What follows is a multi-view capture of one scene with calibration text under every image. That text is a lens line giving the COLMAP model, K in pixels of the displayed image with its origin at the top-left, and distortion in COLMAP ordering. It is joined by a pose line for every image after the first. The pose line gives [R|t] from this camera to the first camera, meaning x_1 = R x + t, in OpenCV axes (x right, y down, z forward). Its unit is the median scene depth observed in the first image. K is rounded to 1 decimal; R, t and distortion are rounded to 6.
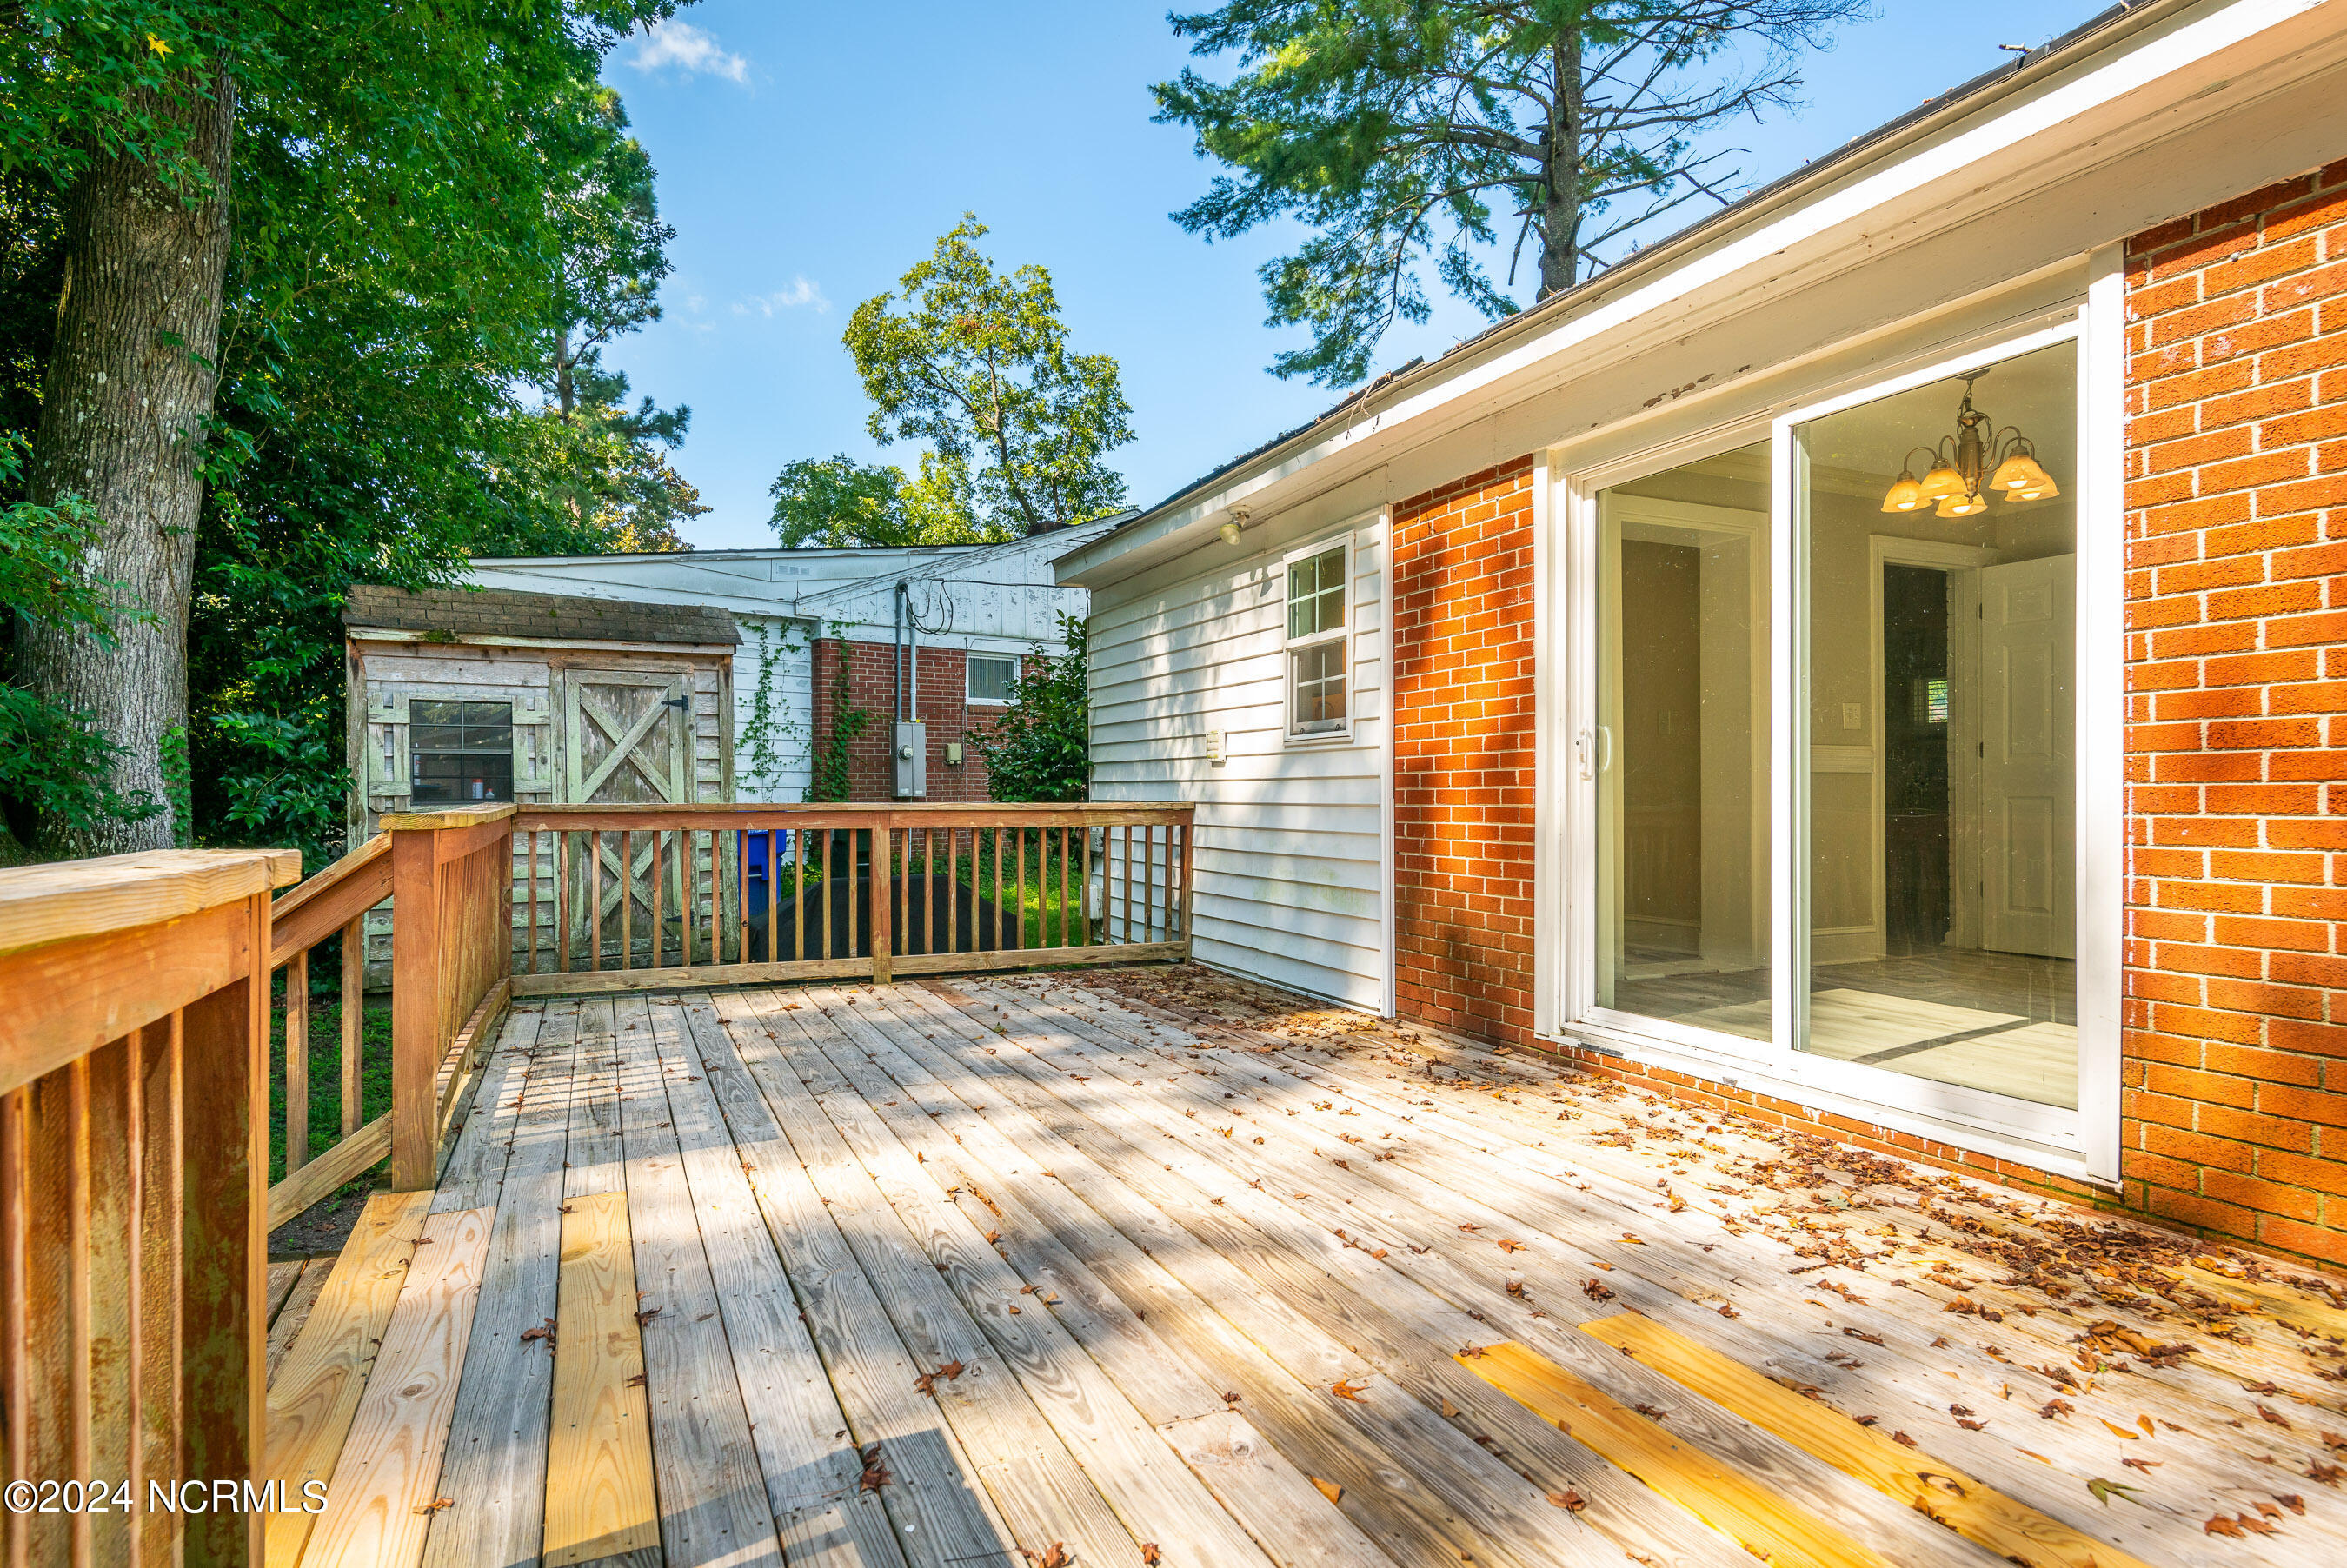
lens RADIAL K [[1270.3, 0, 1160.6], [0, 1270.3, 797.4], [0, 0, 1]] dist [0.008649, 0.000545]
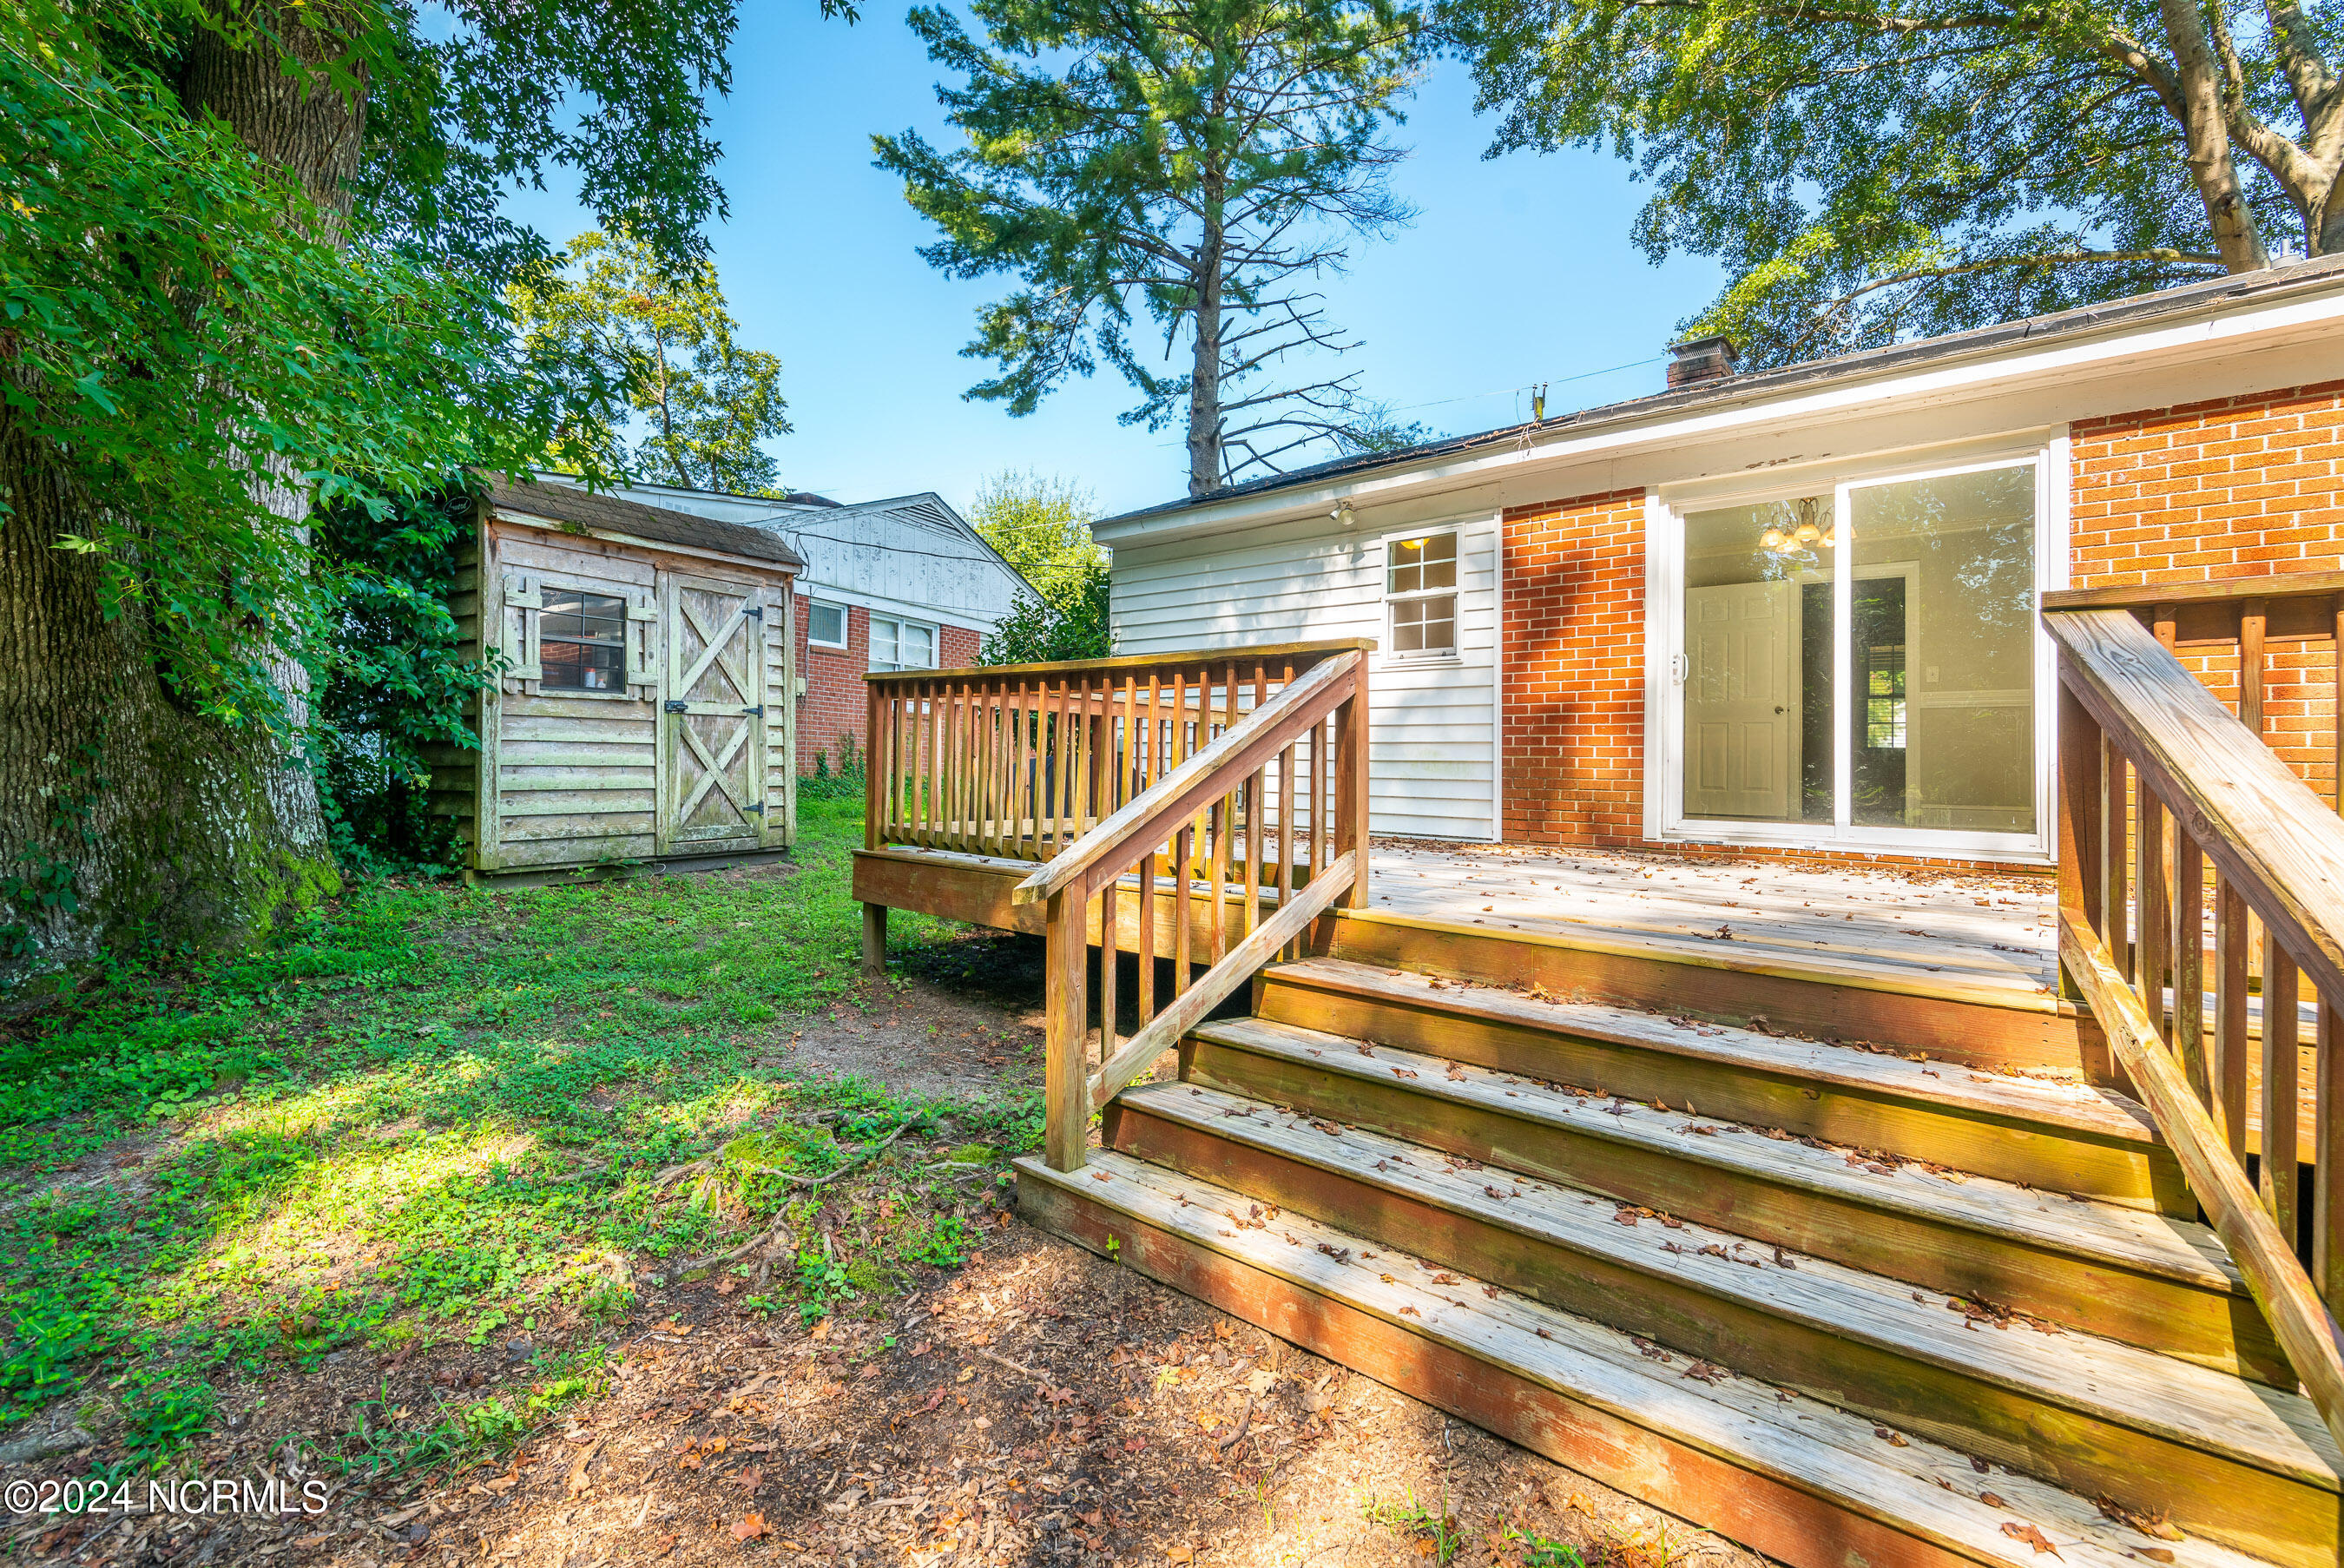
lens RADIAL K [[1043.3, 0, 1194.0], [0, 1043.3, 755.1], [0, 0, 1]] dist [0.001899, 0.000667]
pose [[0.901897, 0.018719, 0.431546, -0.607770], [-0.015805, 0.999822, -0.010336, 0.075287], [-0.431662, 0.002501, 0.902032, 0.025386]]
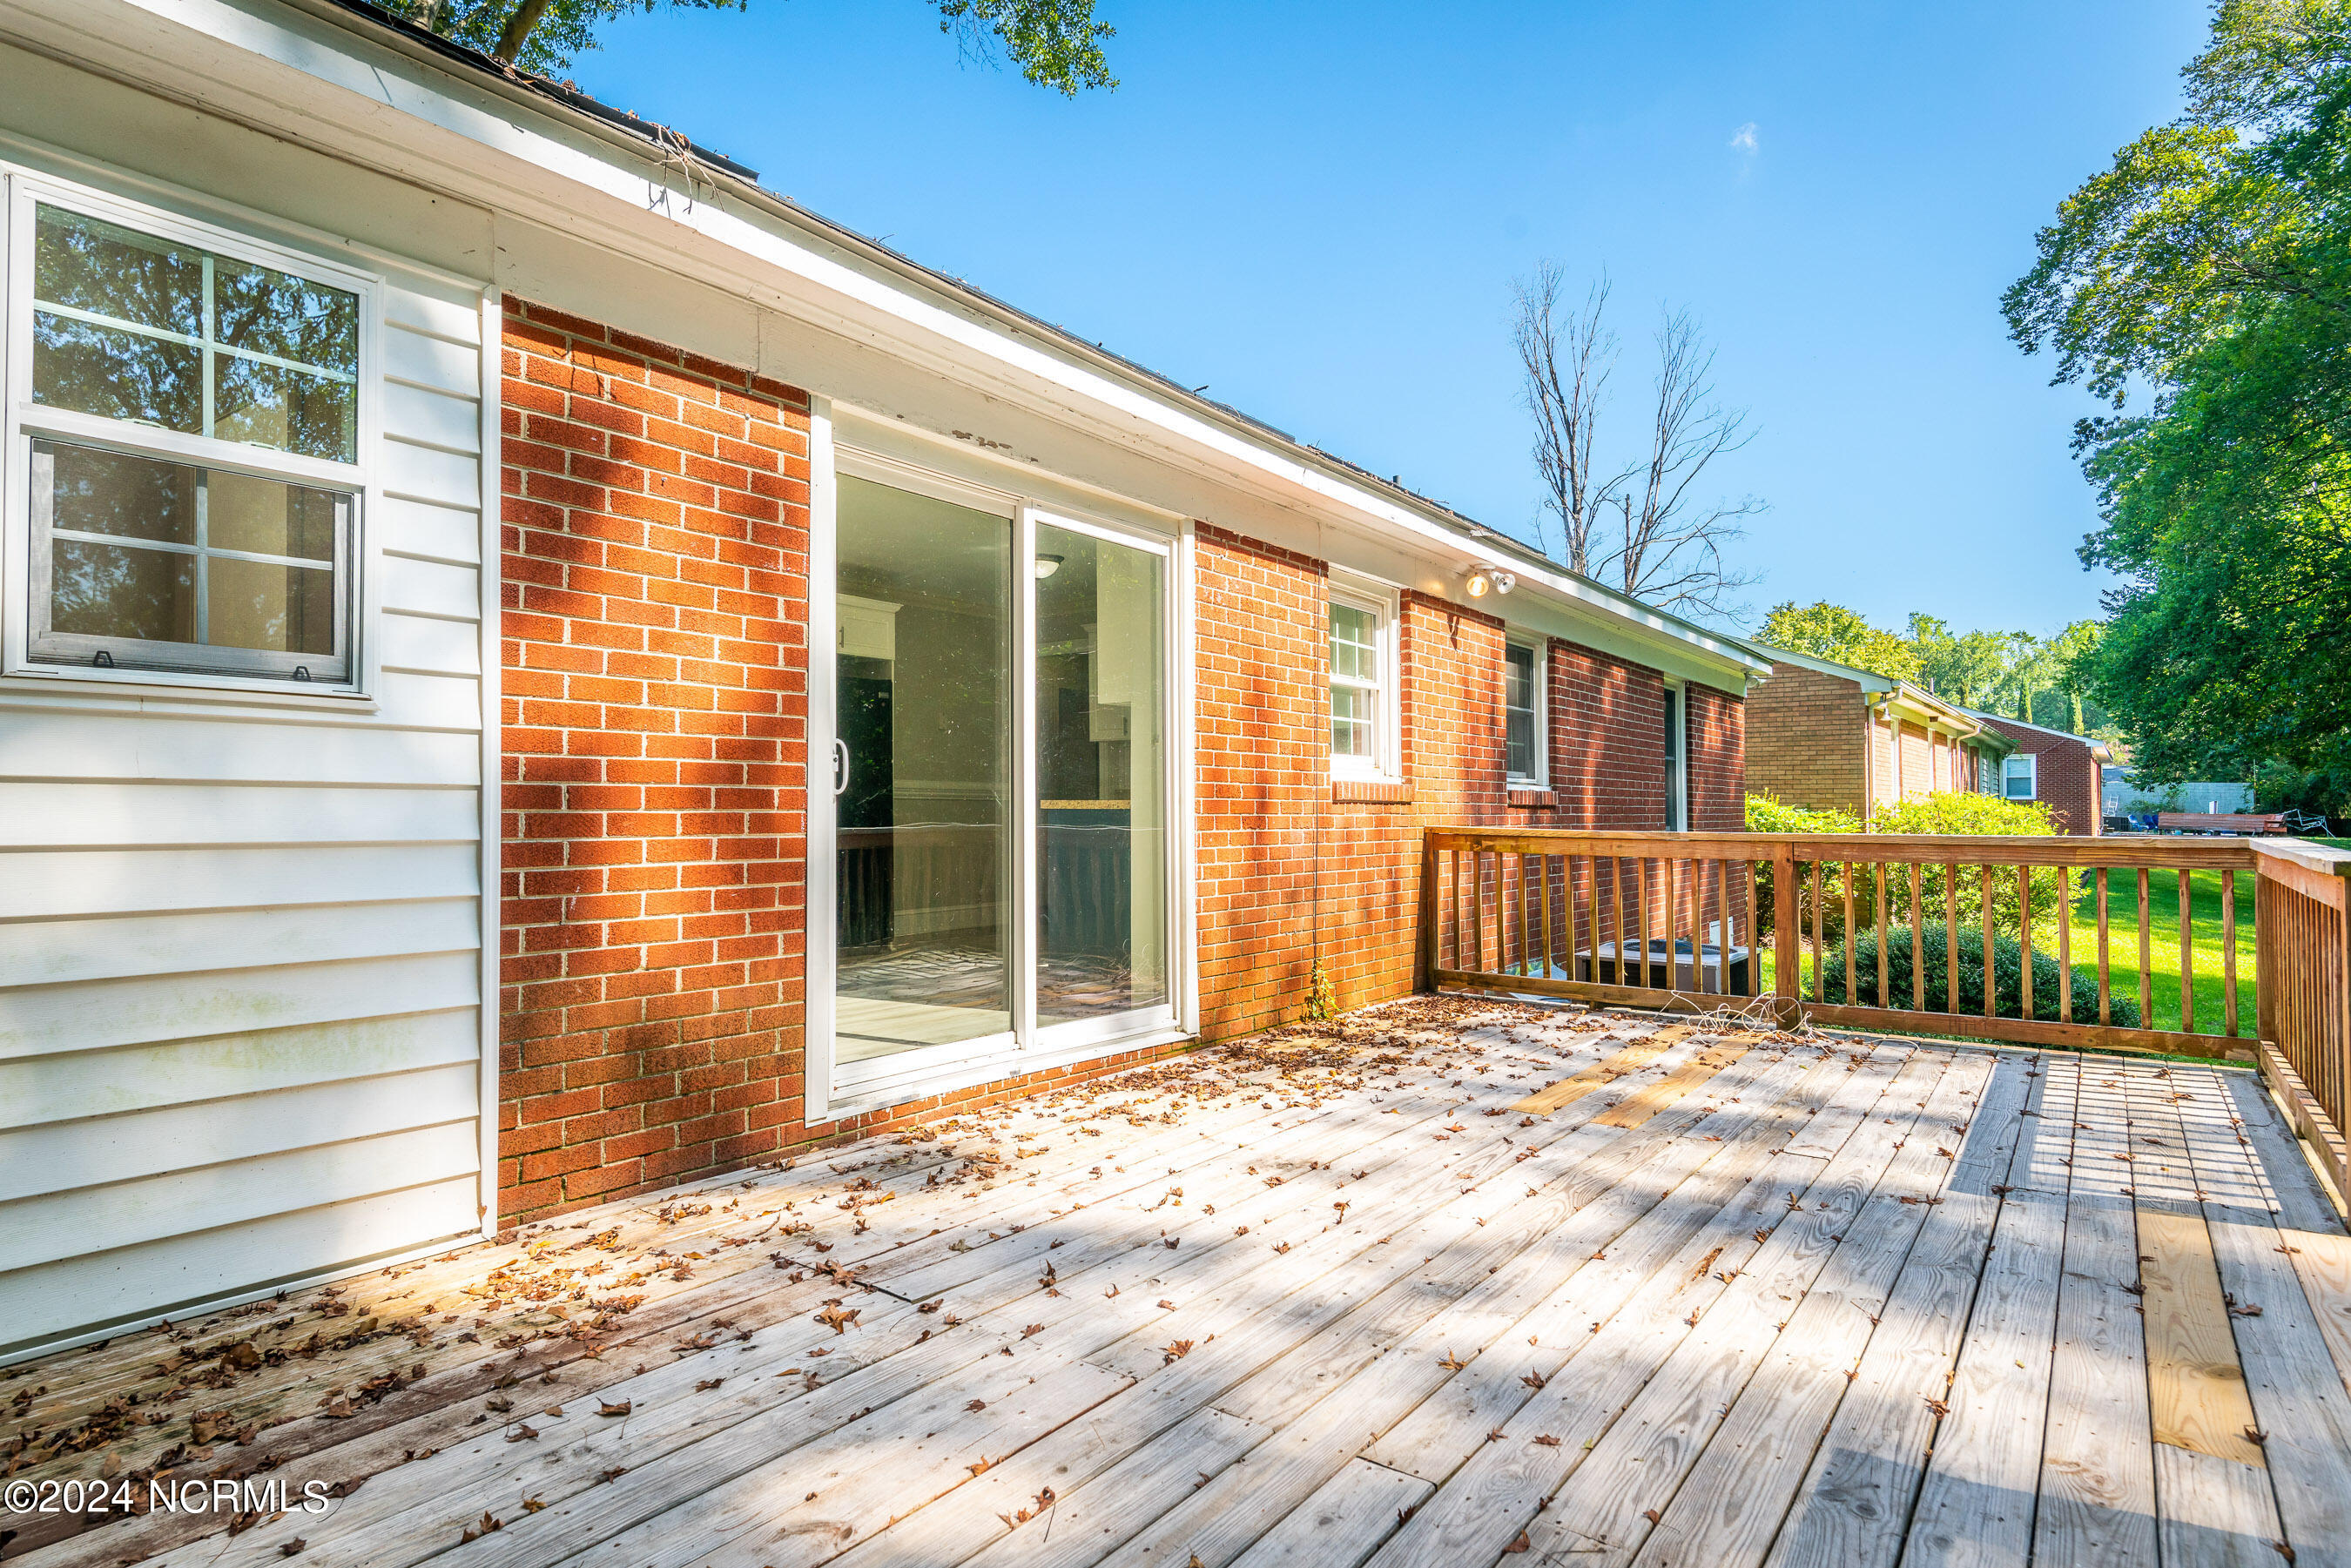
lens RADIAL K [[1272.4, 0, 1148.7], [0, 1272.4, 777.3], [0, 0, 1]] dist [0.008649, 0.000545]
pose [[-0.483297, 0.014980, 0.875328, -0.379803], [-0.008641, 0.999723, -0.021880, -0.010323], [-0.875414, -0.018138, -0.483034, 0.897150]]
